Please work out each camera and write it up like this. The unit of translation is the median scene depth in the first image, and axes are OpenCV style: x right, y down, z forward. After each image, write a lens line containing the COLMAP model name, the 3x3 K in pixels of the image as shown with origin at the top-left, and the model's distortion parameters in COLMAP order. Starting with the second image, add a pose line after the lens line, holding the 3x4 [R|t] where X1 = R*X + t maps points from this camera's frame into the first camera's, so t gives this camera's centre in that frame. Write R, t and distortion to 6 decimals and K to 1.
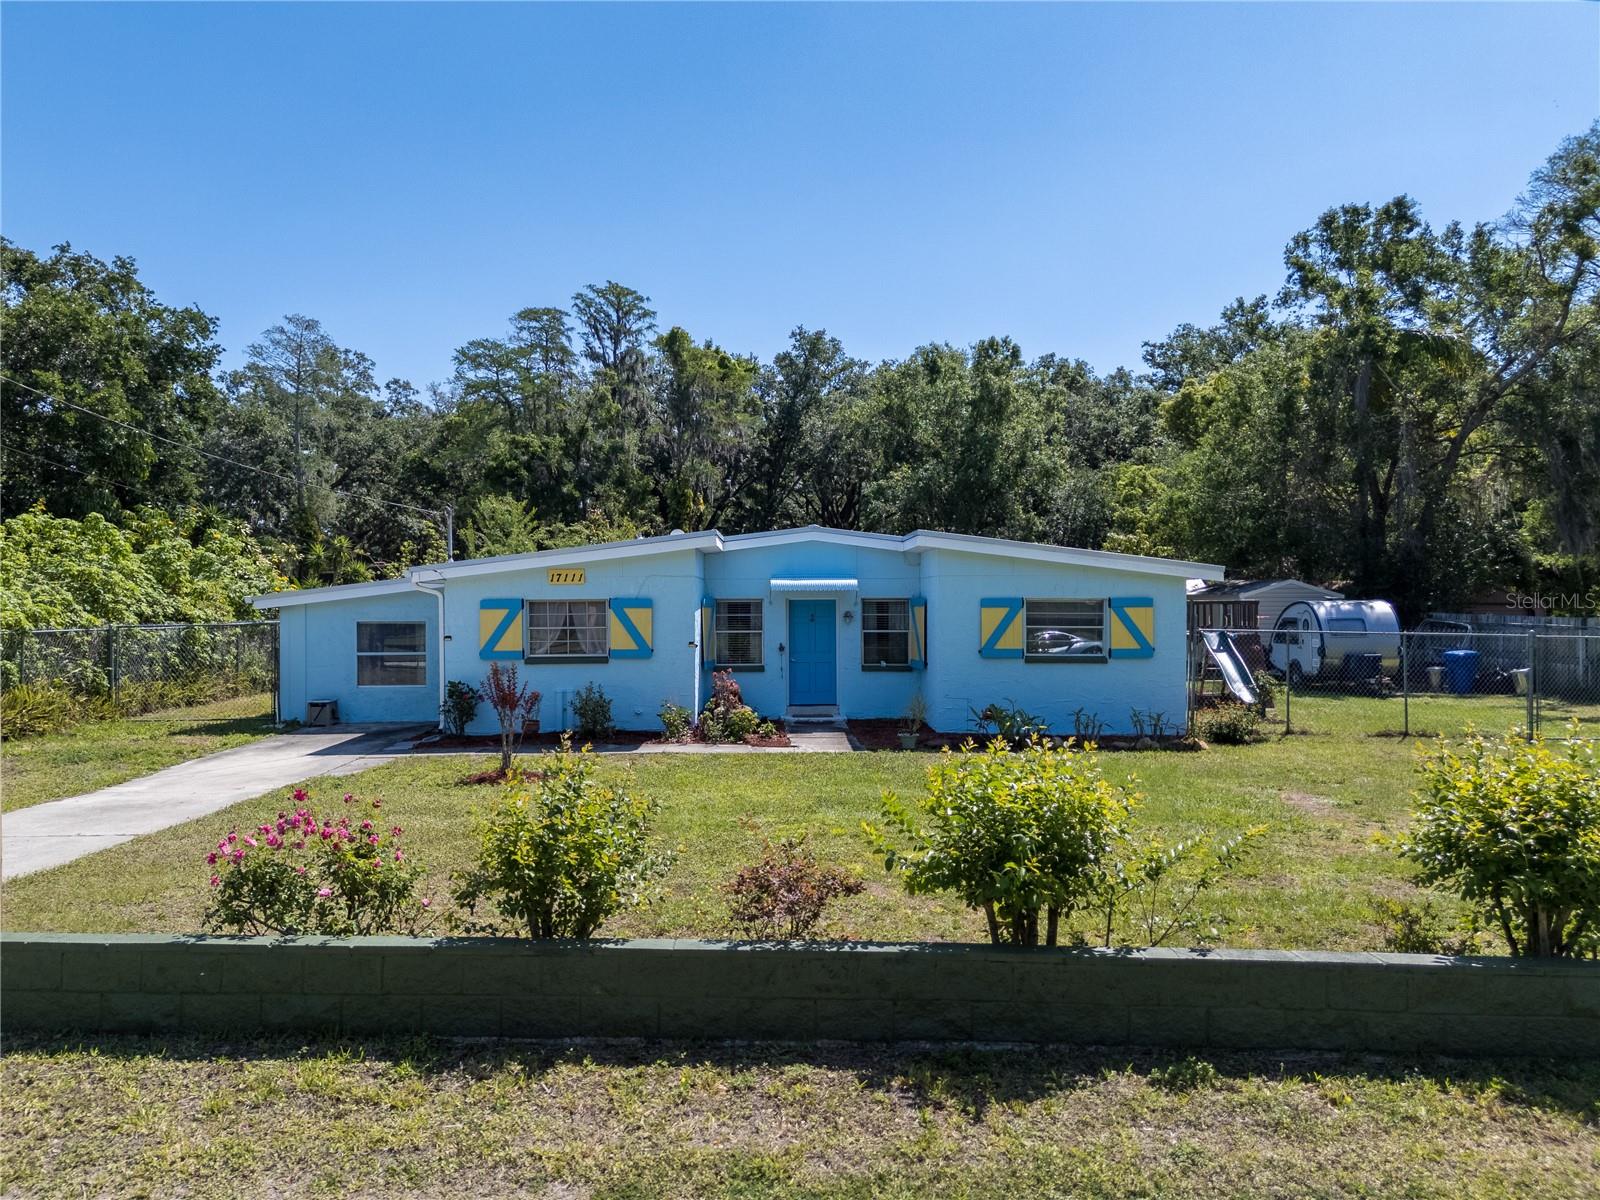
lens RADIAL K [[1179.5, 0, 790.2], [0, 1179.5, 601.7], [0, 0, 1]] dist [0.058107, -0.057496]
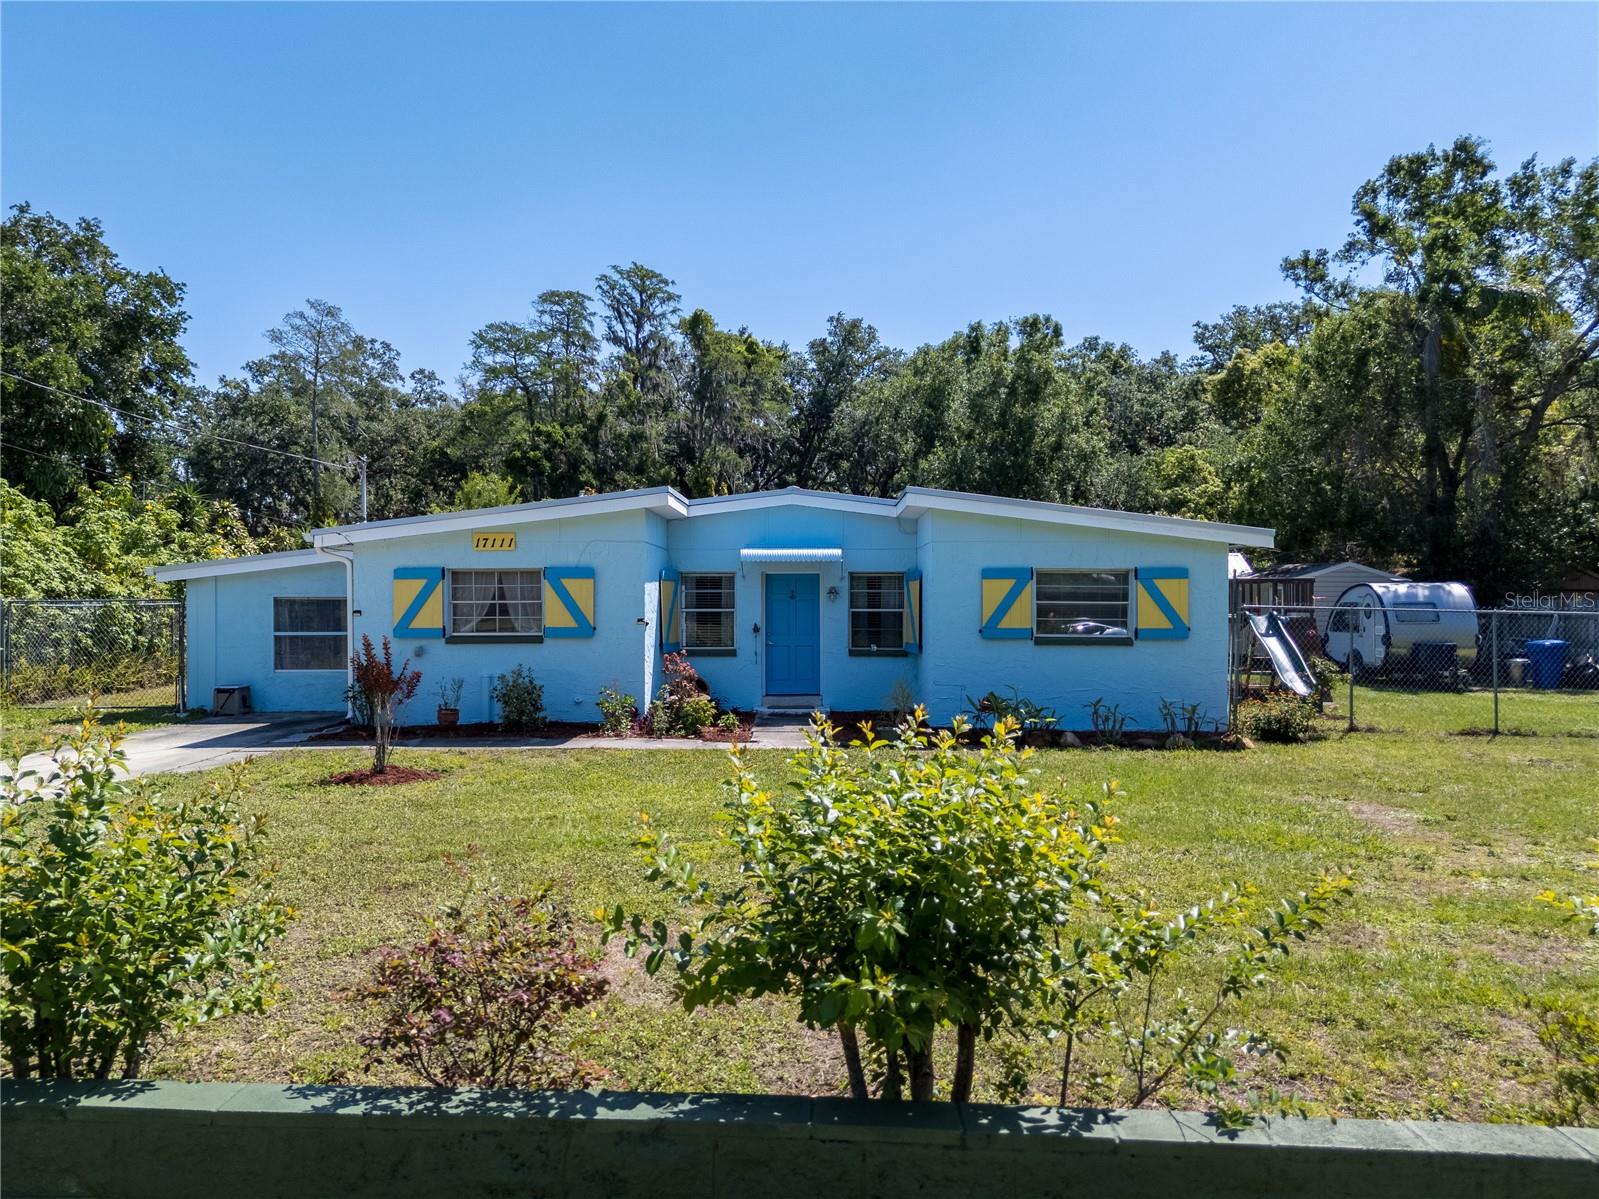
lens RADIAL K [[1170.5, 0, 795.2], [0, 1170.5, 618.1], [0, 0, 1]] dist [0.062057, -0.056435]
pose [[0.999388, 0.003266, -0.034821, 0.045414], [-0.002793, 0.999903, 0.013613, 0.017351], [0.034862, -0.013507, 0.999301, 0.125836]]
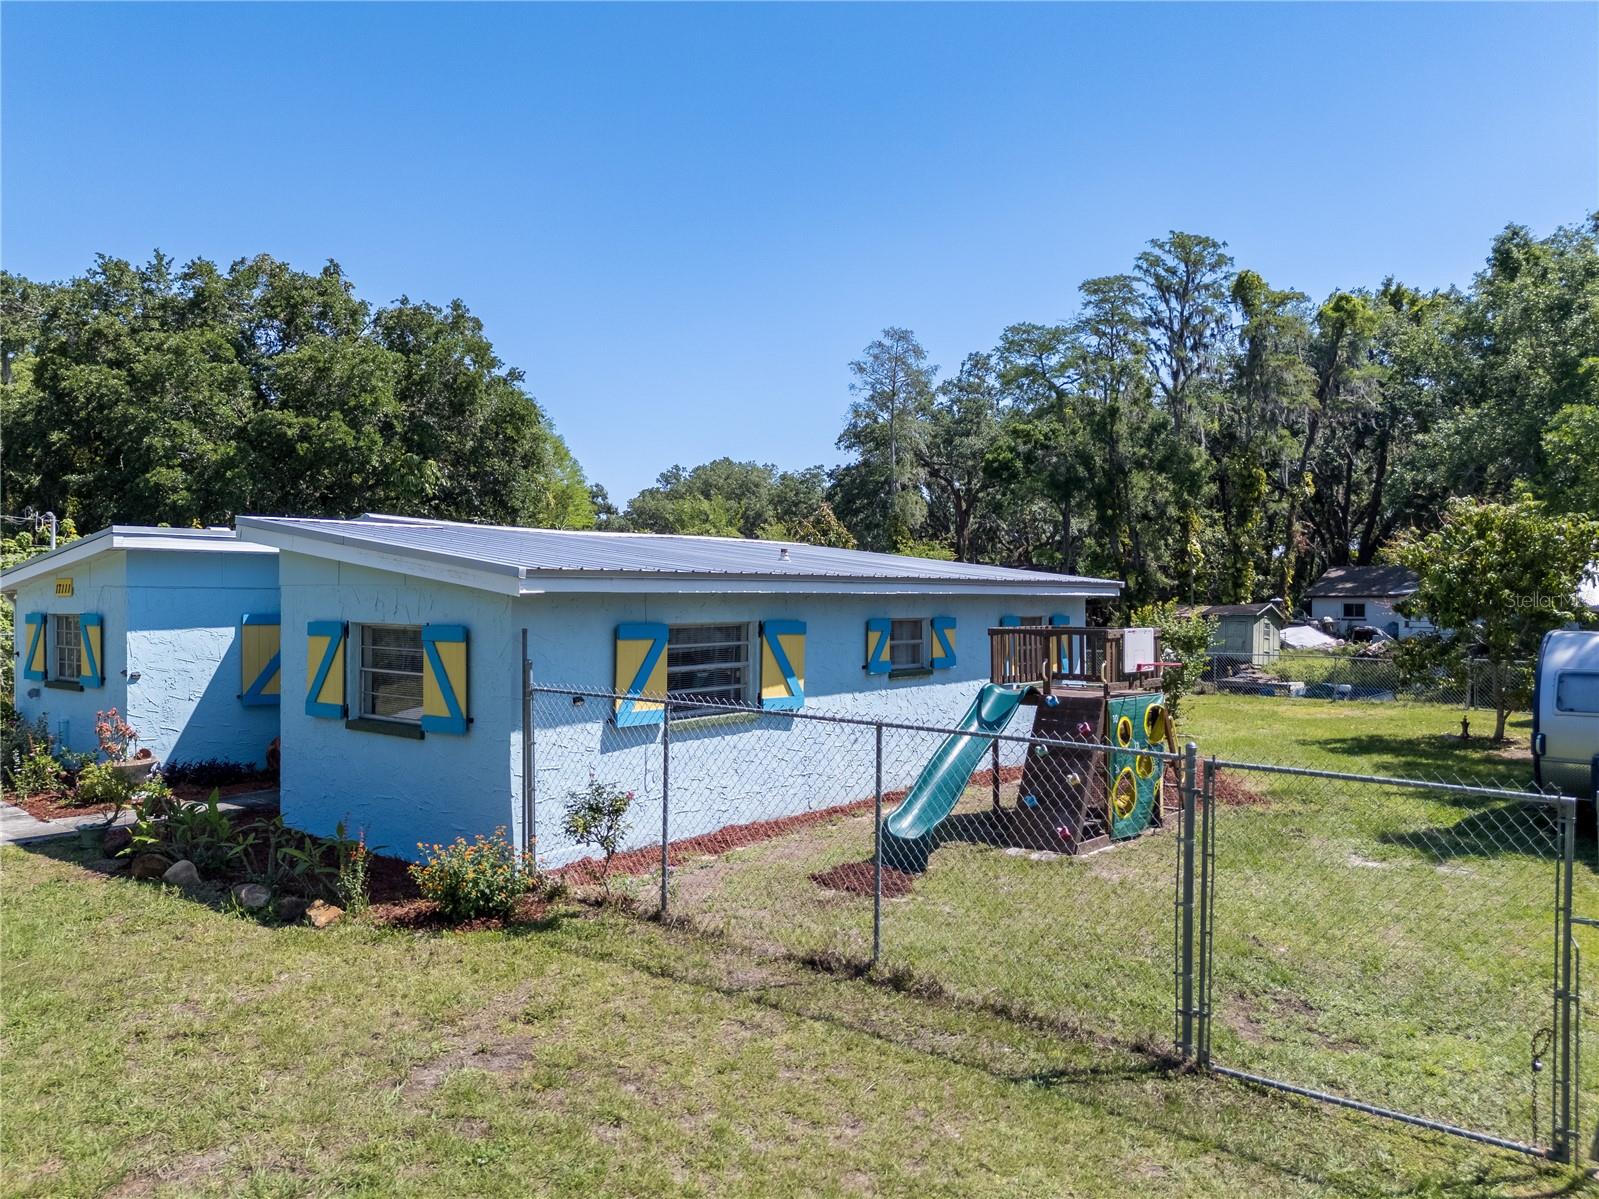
lens RADIAL K [[1178.8, 0, 789.7], [0, 1178.8, 601.2], [0, 0, 1]] dist [0.058107, -0.057496]
pose [[0.751595, 0.005915, -0.659598, 0.613869], [-0.007593, 0.999971, 0.000316, -0.012330], [0.659581, 0.004771, 0.751619, 0.547568]]
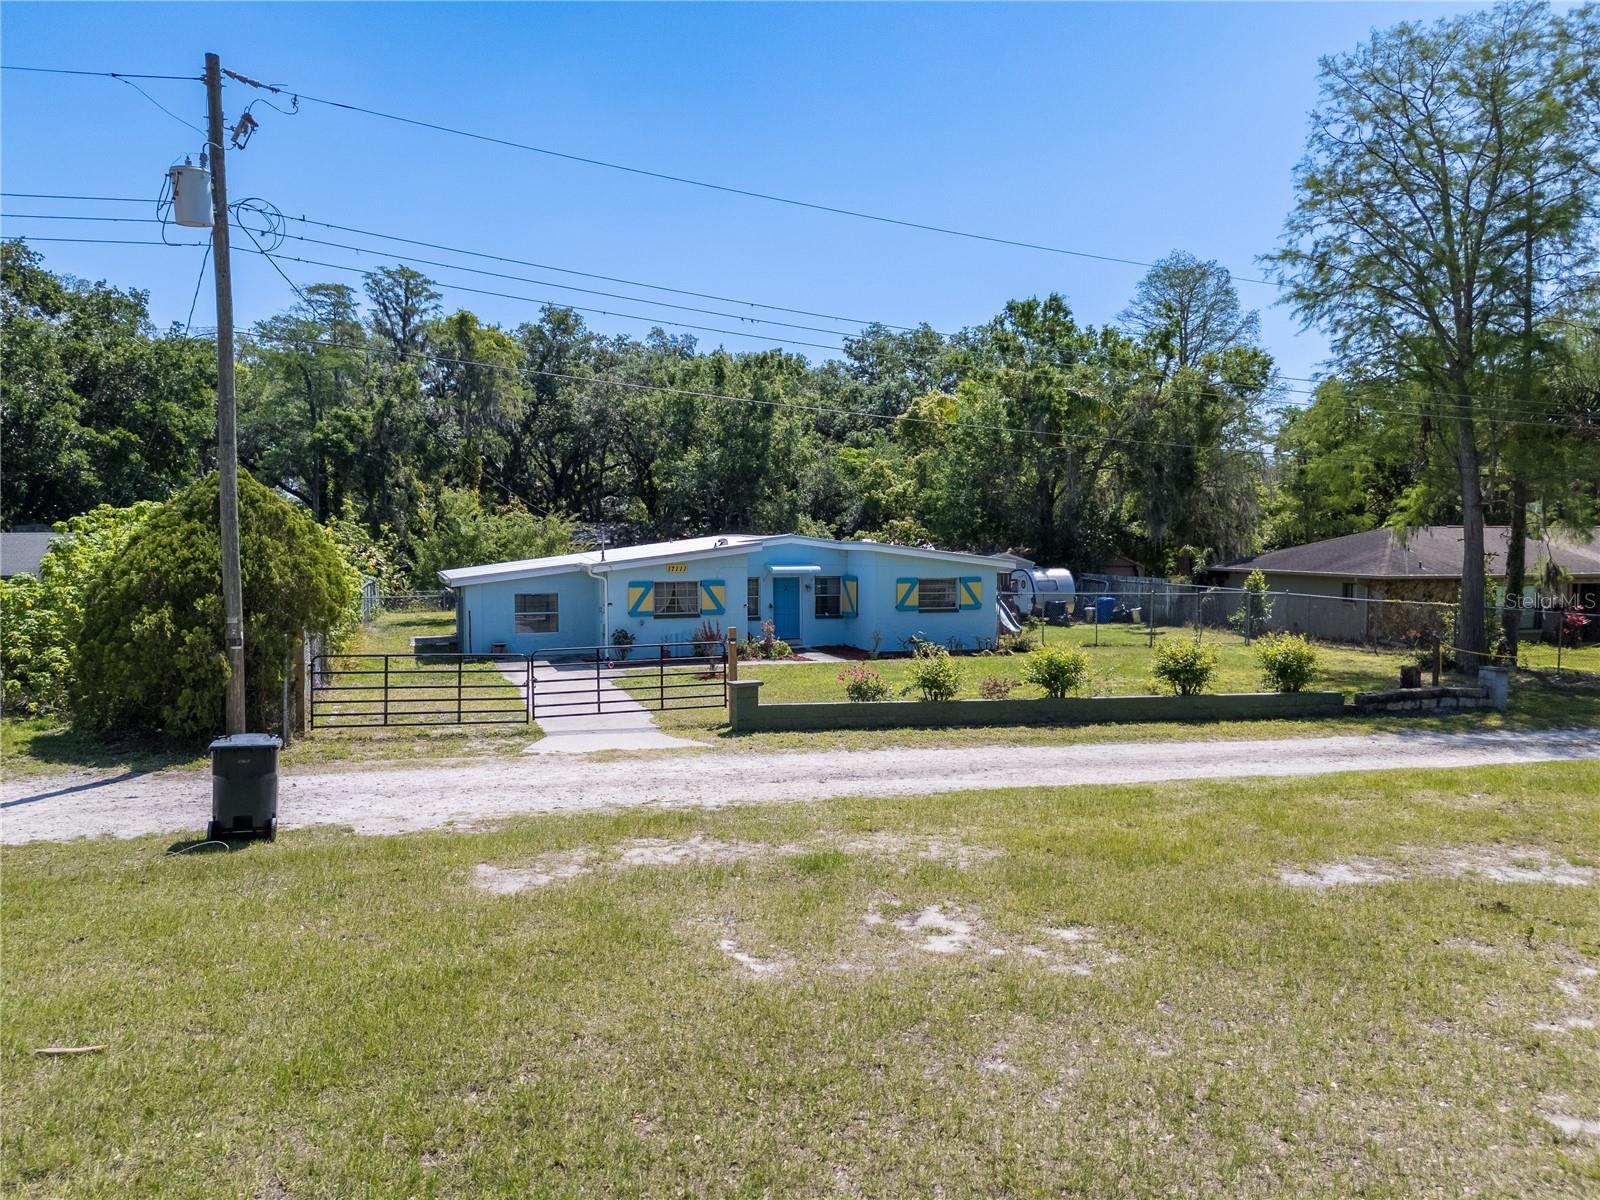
lens RADIAL K [[1202.4, 0, 800.0], [0, 1202.4, 600.0], [0, 0, 1]] dist [0.062101, -0.071784]
pose [[0.952377, -0.015570, 0.304526, -0.440538], [0.000261, 0.998737, 0.050247, -0.050205], [-0.304923, -0.047775, 0.951178, -0.587596]]
